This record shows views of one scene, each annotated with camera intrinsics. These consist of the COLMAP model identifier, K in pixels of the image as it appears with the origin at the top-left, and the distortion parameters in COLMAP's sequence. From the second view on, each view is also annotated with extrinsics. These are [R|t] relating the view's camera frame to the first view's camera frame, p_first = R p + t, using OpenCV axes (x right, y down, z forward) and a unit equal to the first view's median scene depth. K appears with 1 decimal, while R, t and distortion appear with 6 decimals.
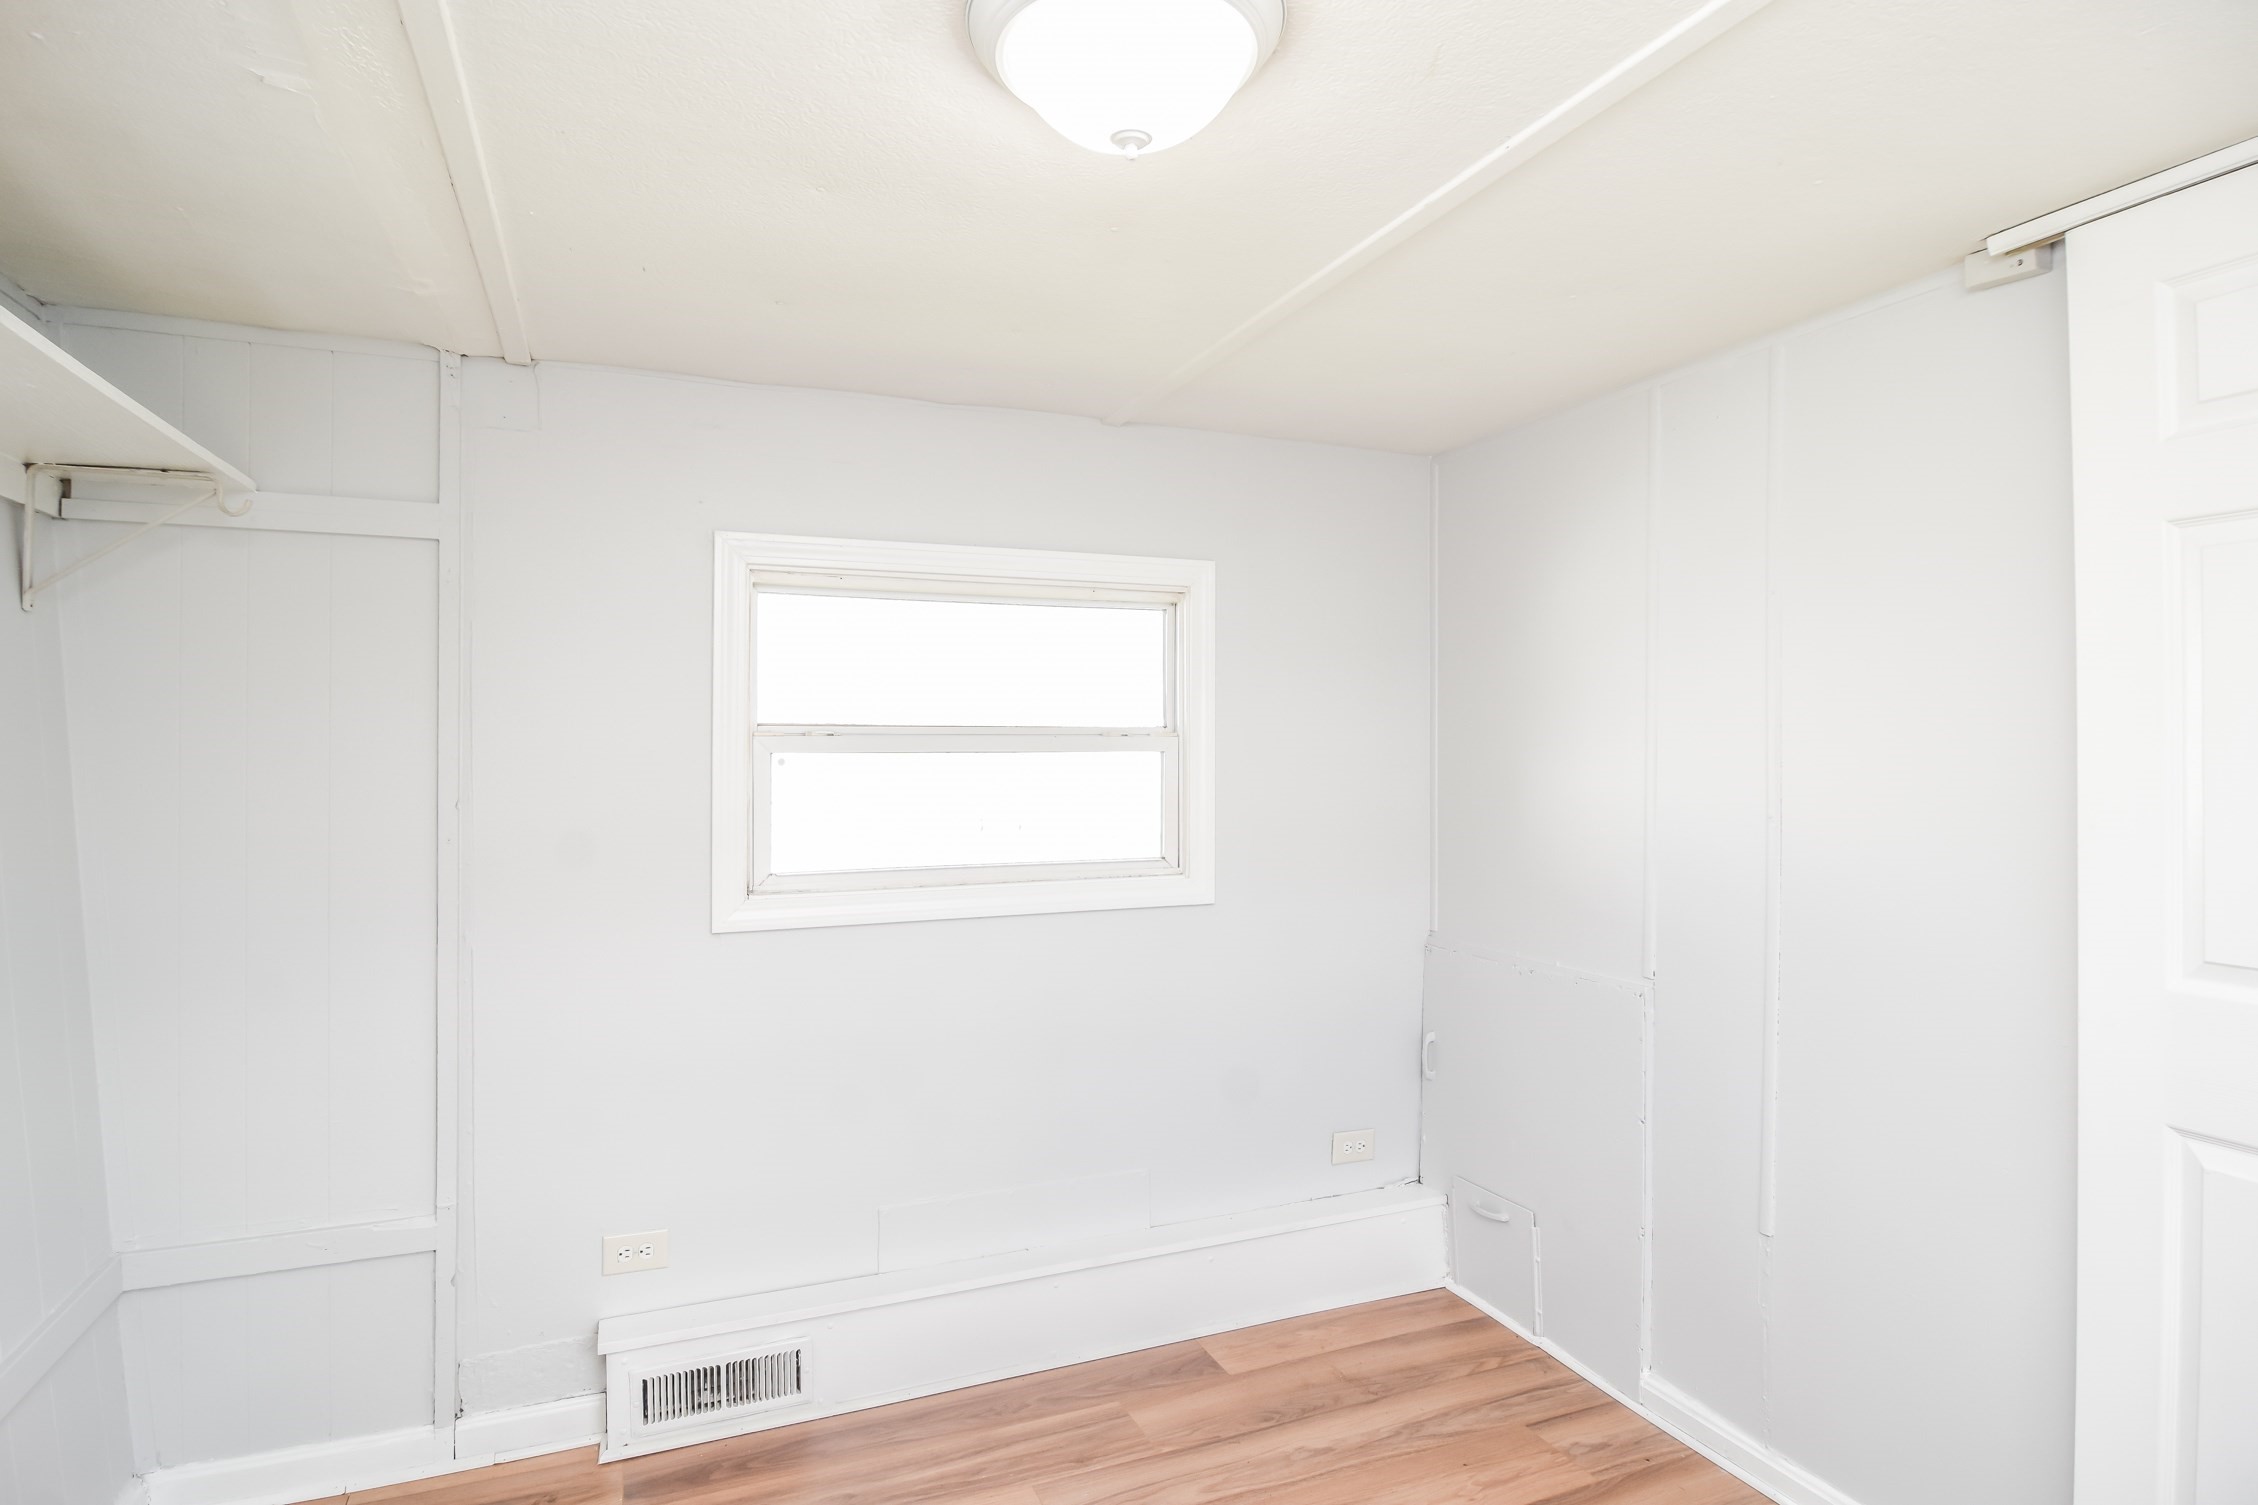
lens RADIAL K [[1206.9, 0, 1127.6], [0, 1206.9, 748.8], [0, 0, 1]] dist [-0.008420, -0.010716]
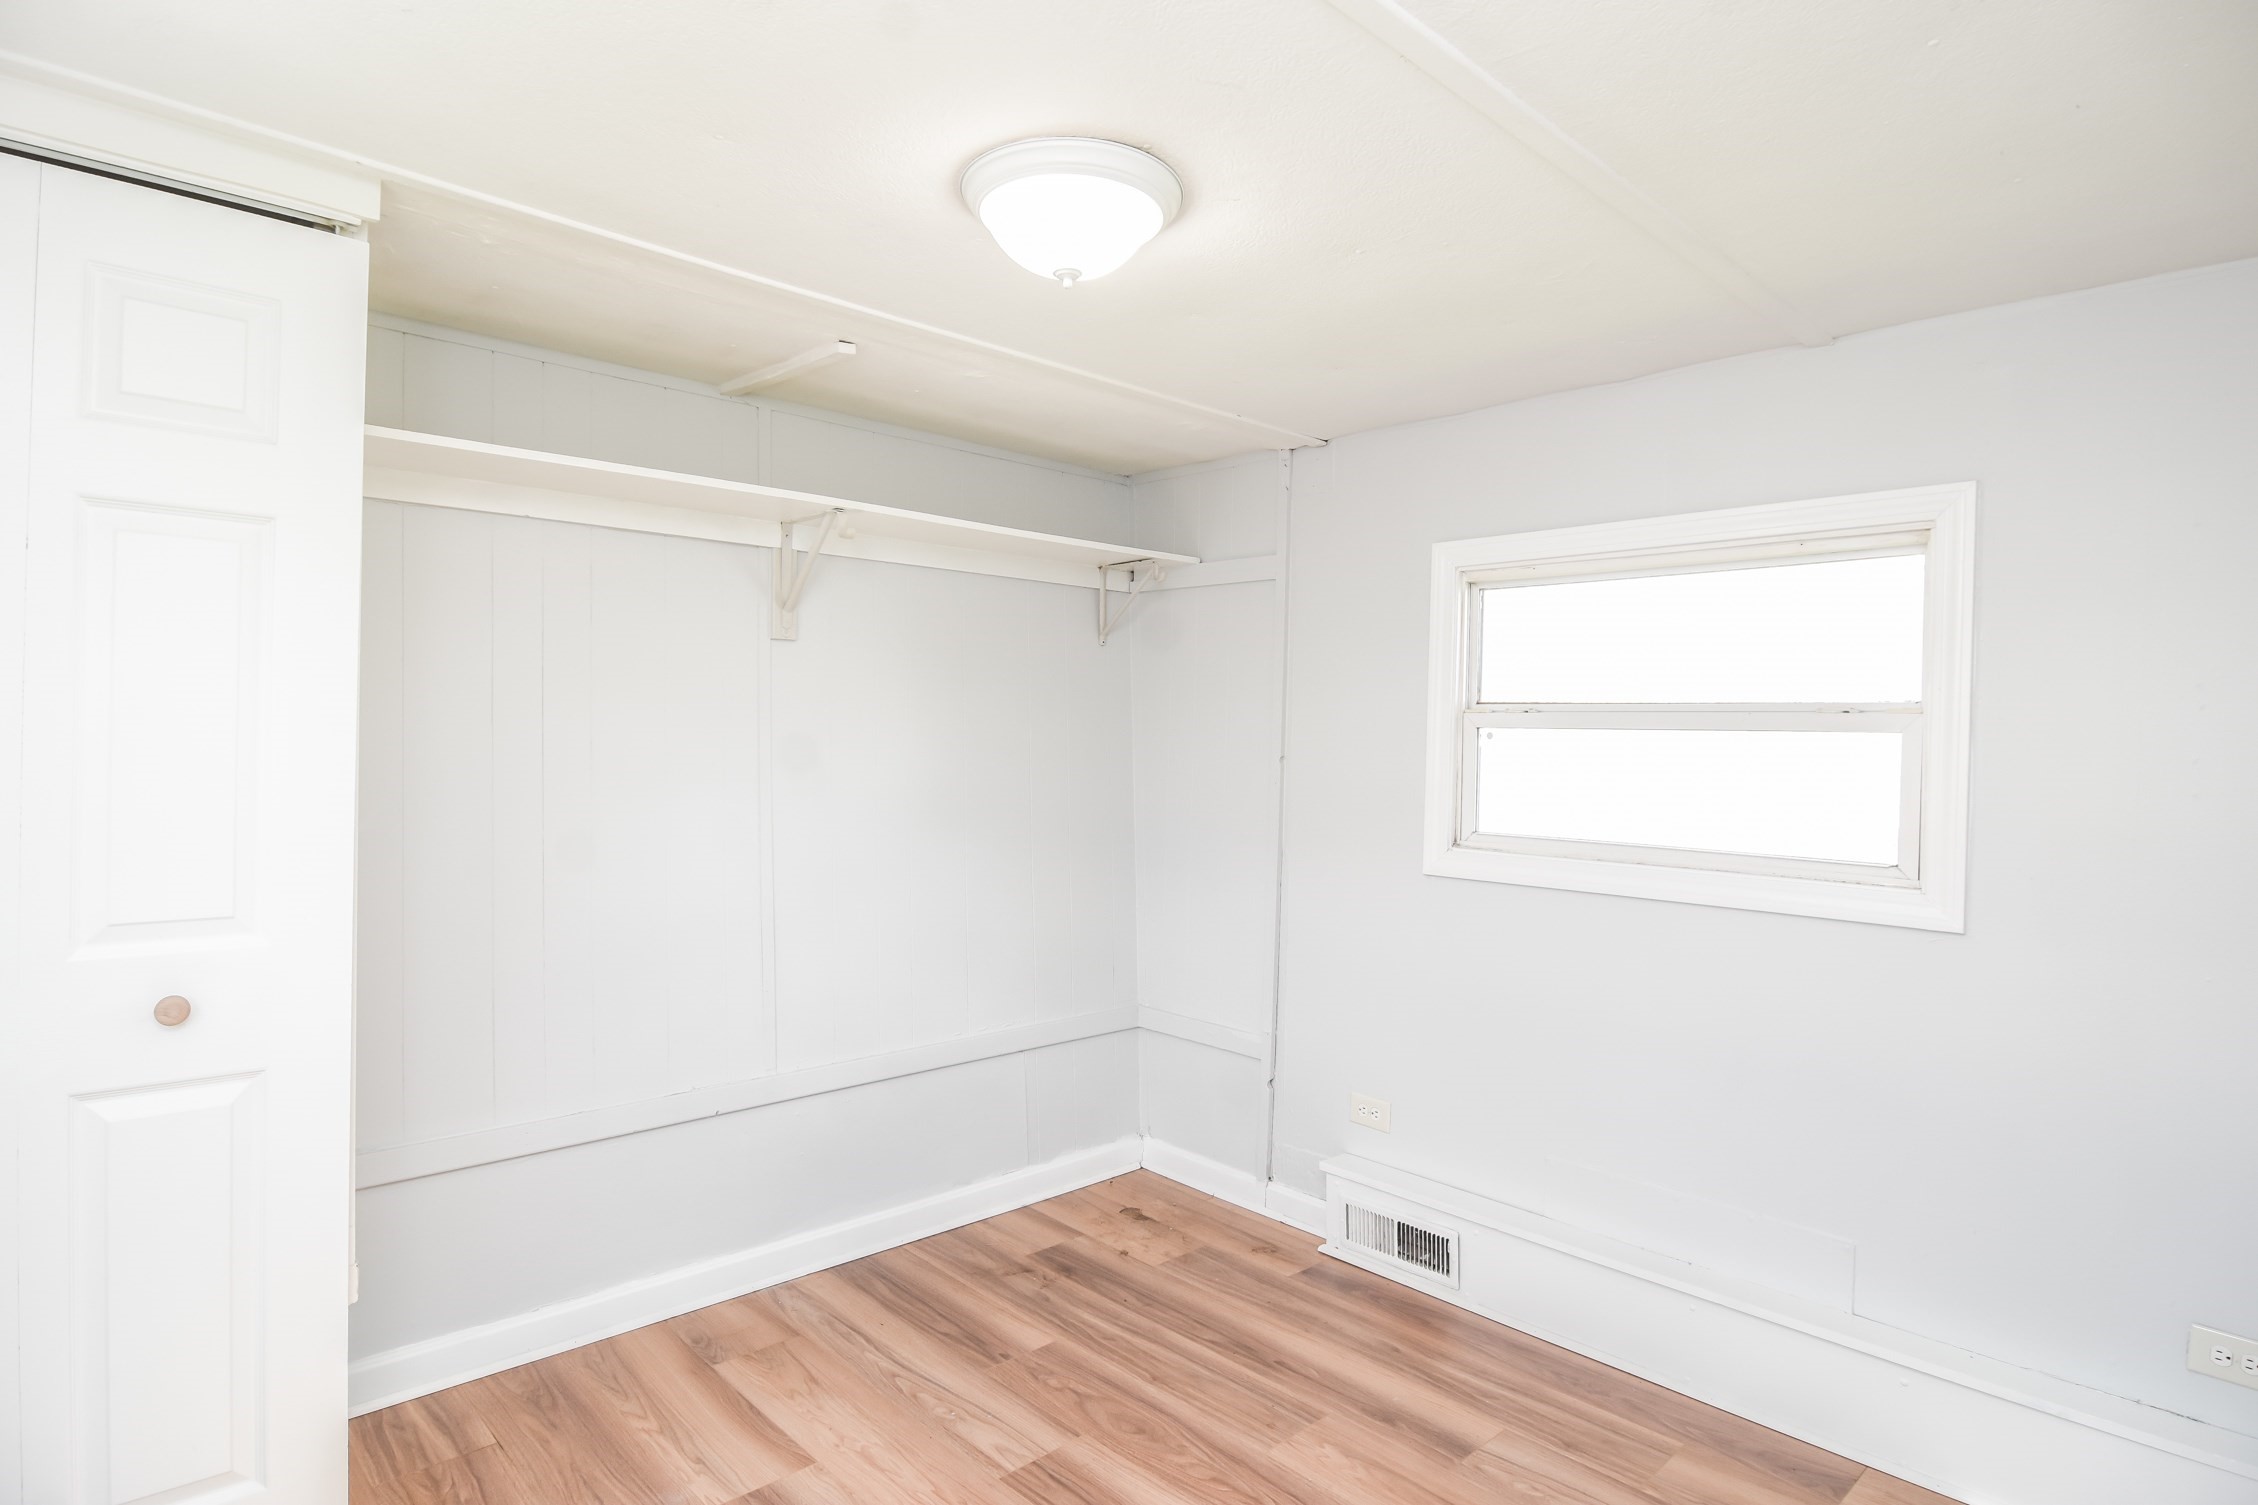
lens RADIAL K [[1206.9, 0, 1114.8], [0, 1206.9, 735.5], [0, 0, 1]] dist [-0.008420, -0.010716]
pose [[0.351201, 0.013518, -0.936202, 0.667933], [-0.018544, 0.999800, 0.007480, 0.009049], [0.936116, 0.014734, 0.351382, 0.268052]]
